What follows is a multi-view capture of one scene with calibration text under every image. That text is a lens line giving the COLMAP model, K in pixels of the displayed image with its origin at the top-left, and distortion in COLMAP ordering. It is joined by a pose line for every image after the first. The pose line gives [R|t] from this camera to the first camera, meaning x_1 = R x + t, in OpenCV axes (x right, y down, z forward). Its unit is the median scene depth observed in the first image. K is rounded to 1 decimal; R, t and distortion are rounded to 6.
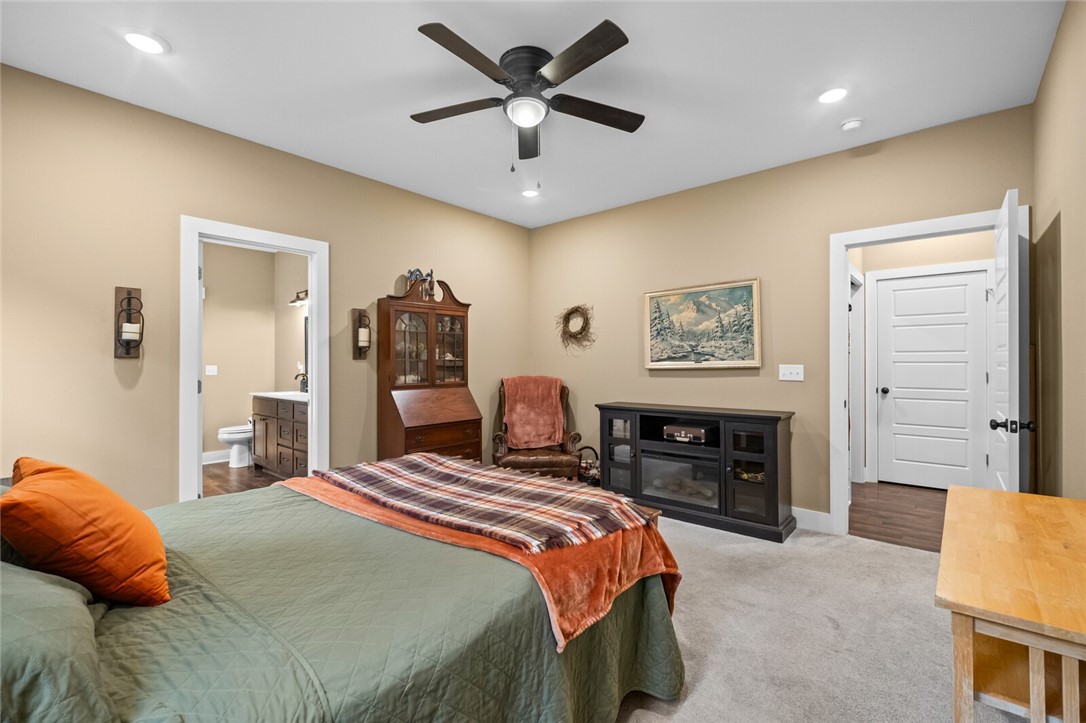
lens RADIAL K [[484.5, 0, 539.7], [0, 484.5, 359.3], [0, 0, 1]] dist [-0.000370, 0.000154]
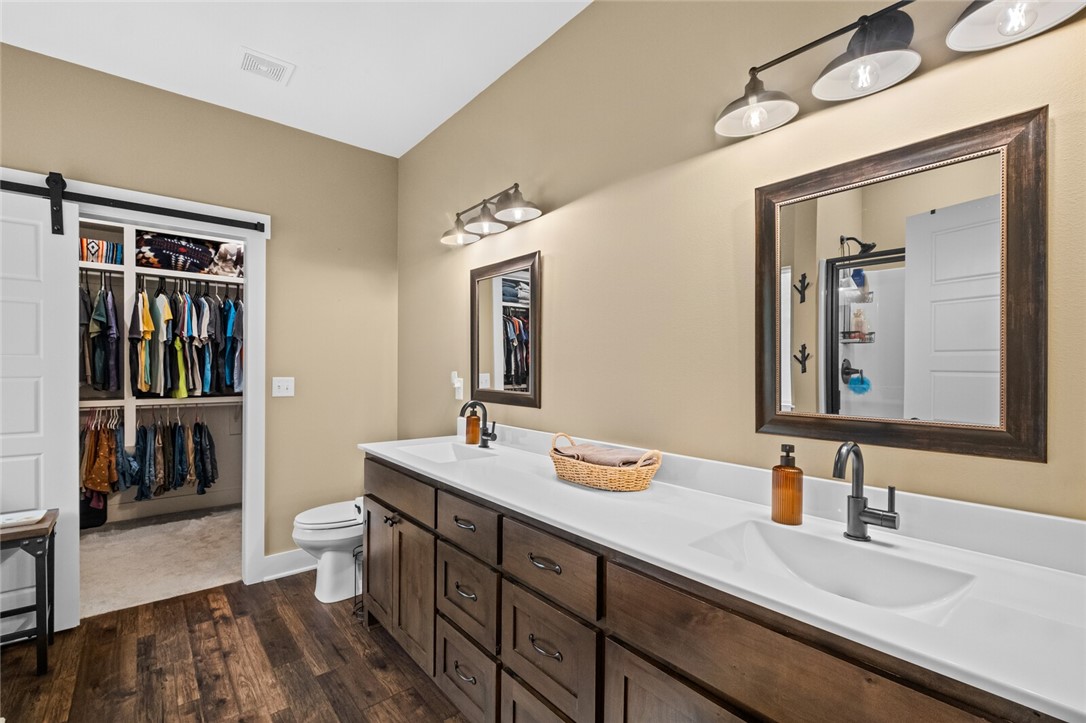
lens RADIAL K [[484.5, 0, 543.5], [0, 484.5, 364.5], [0, 0, 1]] dist [-0.000370, 0.000154]
pose [[0.985387, 0.002064, -0.170318, -0.350388], [-0.002972, 0.999983, -0.005076, 0.002928], [0.170304, 0.005508, 0.985376, 0.584319]]
